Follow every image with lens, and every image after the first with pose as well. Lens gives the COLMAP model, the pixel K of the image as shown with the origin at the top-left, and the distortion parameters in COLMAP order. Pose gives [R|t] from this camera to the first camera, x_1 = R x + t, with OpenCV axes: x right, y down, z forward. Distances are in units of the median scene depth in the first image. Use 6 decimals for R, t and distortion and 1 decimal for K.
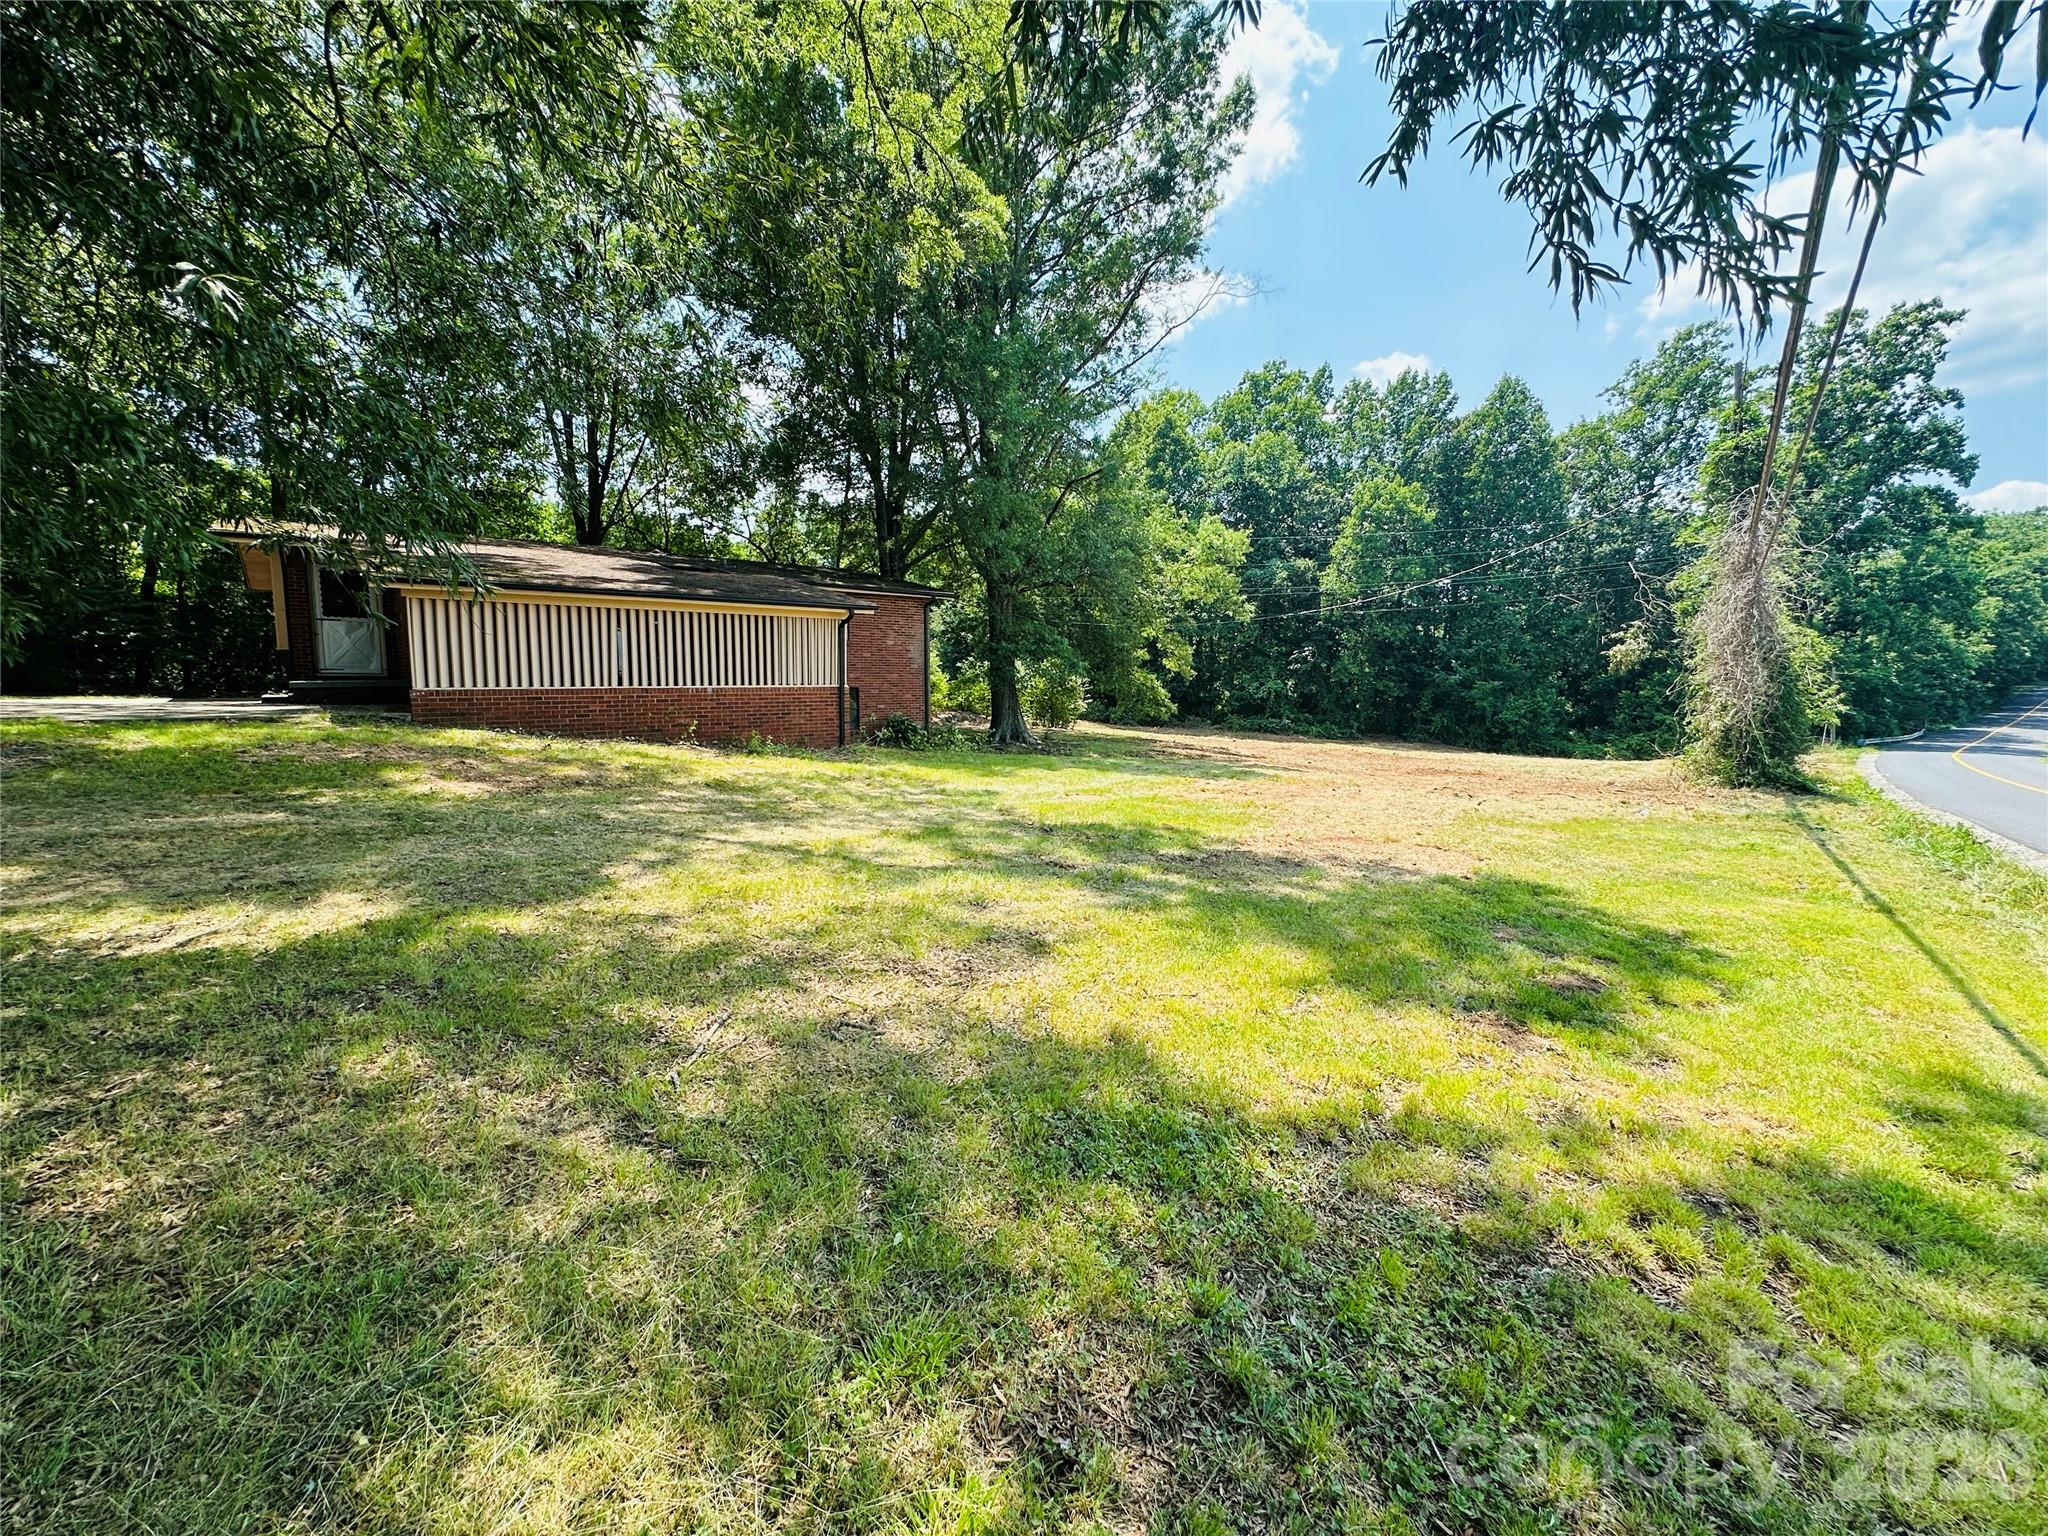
lens RADIAL K [[821.8, 0, 1022.1], [0, 821.8, 763.2], [0, 0, 1]] dist [-0.000286, 0.000014]
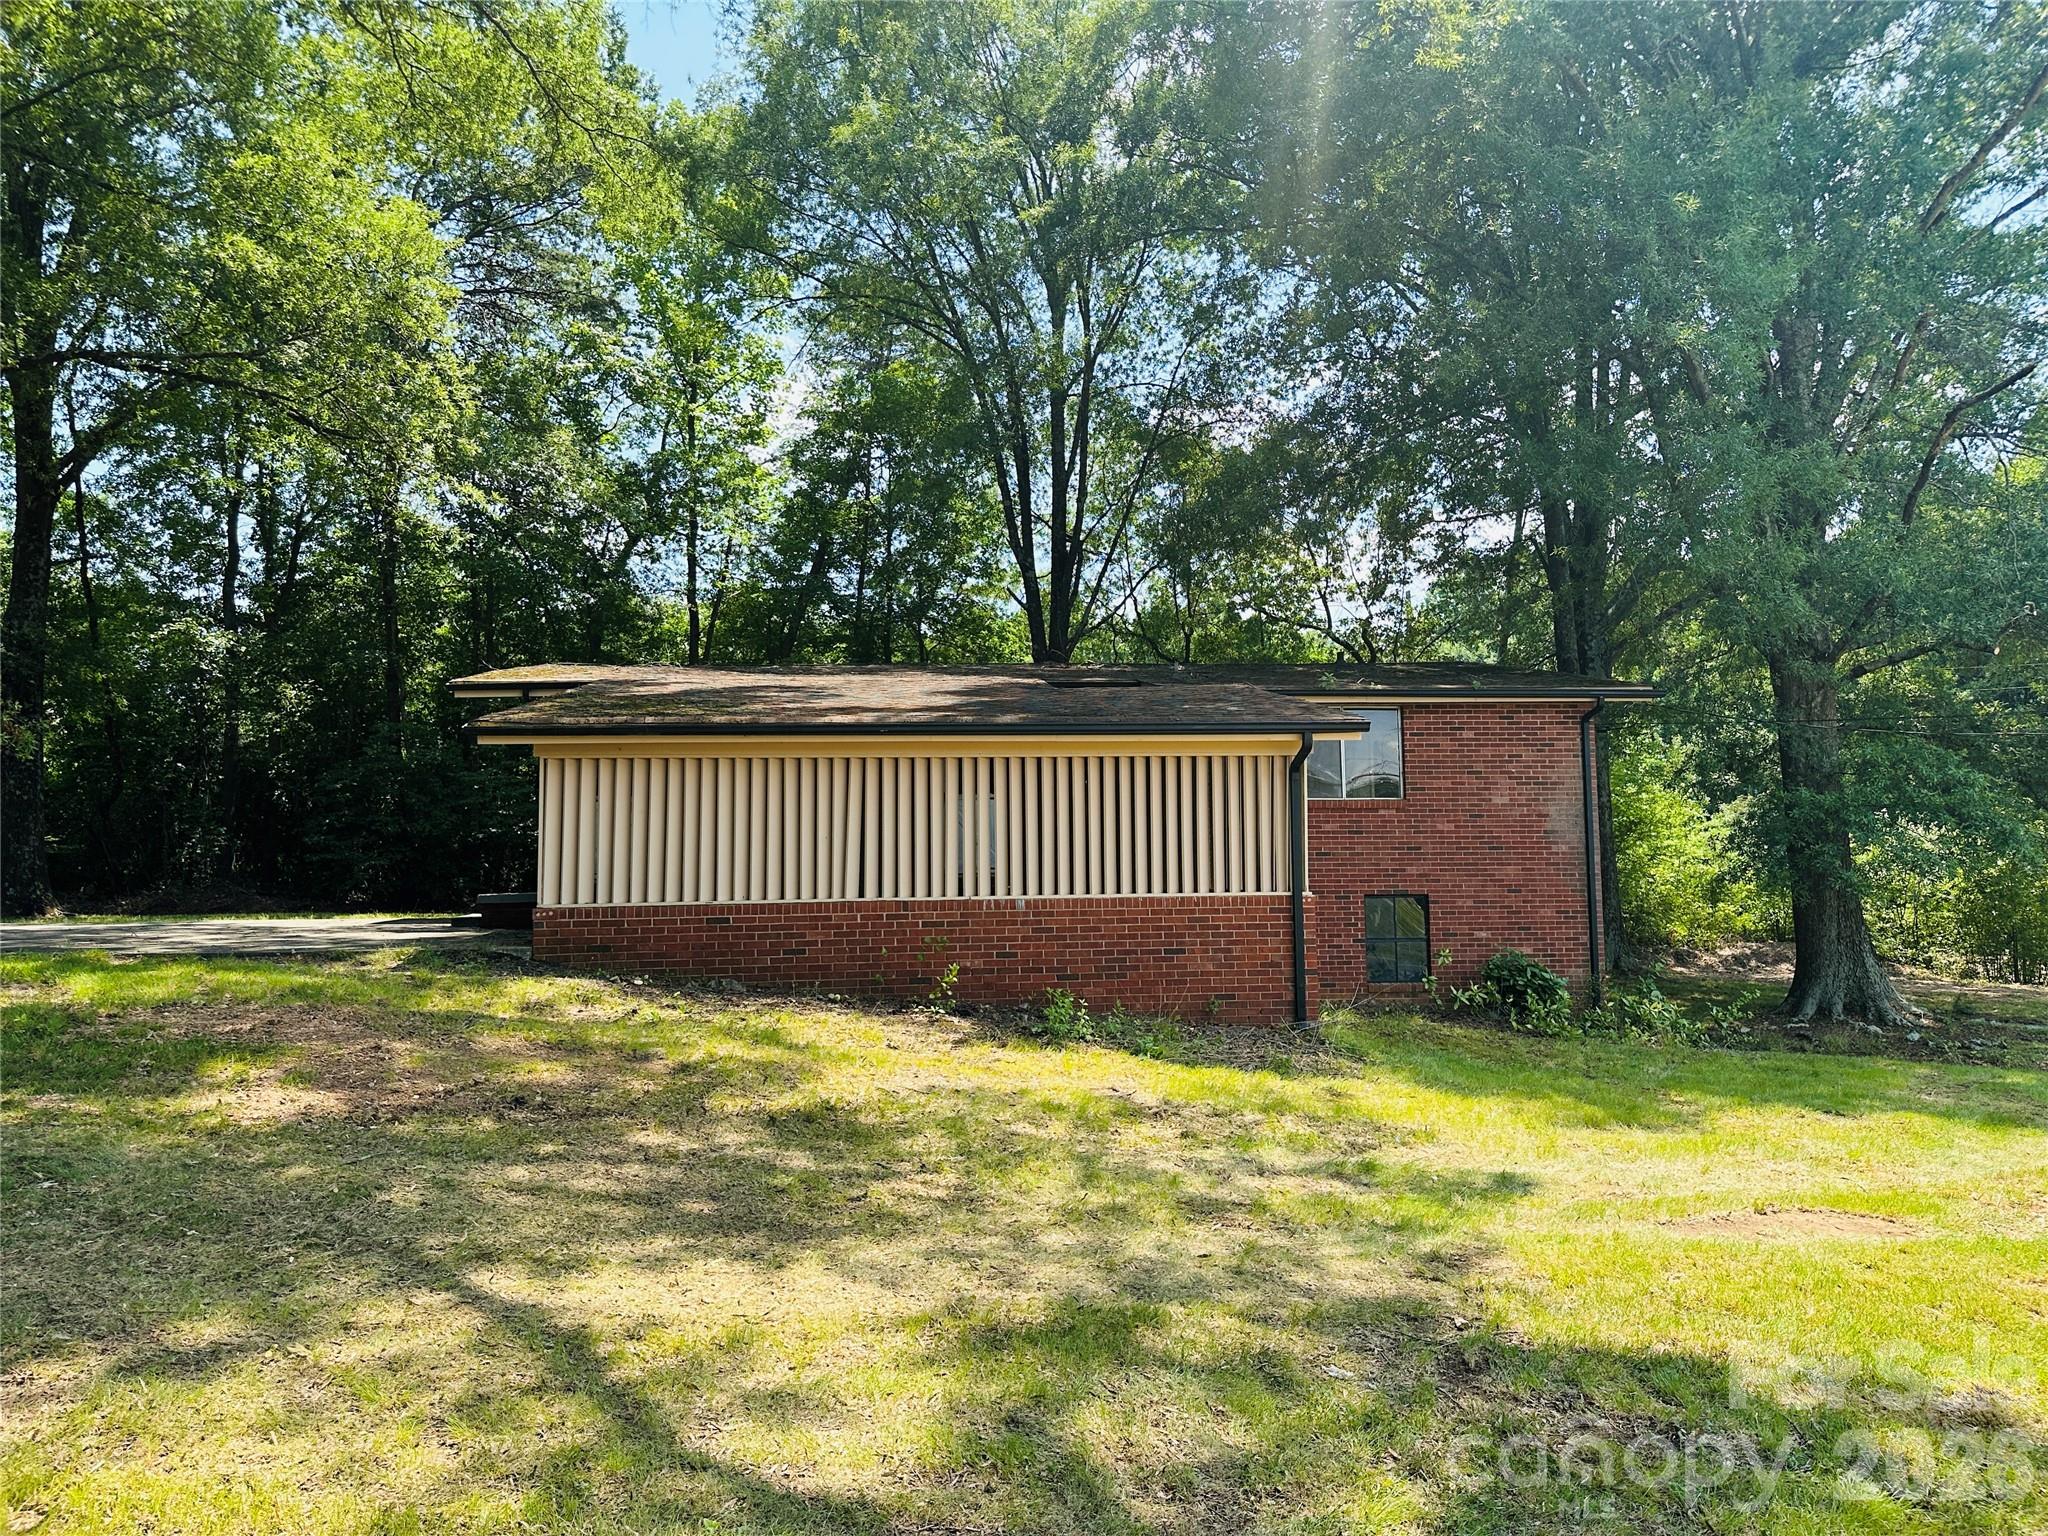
lens RADIAL K [[1456.4, 0, 1025.3], [0, 1456.4, 769.9], [0, 0, 1]] dist [0.034329, 0.000276]
pose [[0.827685, -0.052204, -0.558760, 0.123224], [-0.045092, 0.986258, -0.158940, -0.024072], [0.559379, 0.156748, 0.813956, 0.219877]]
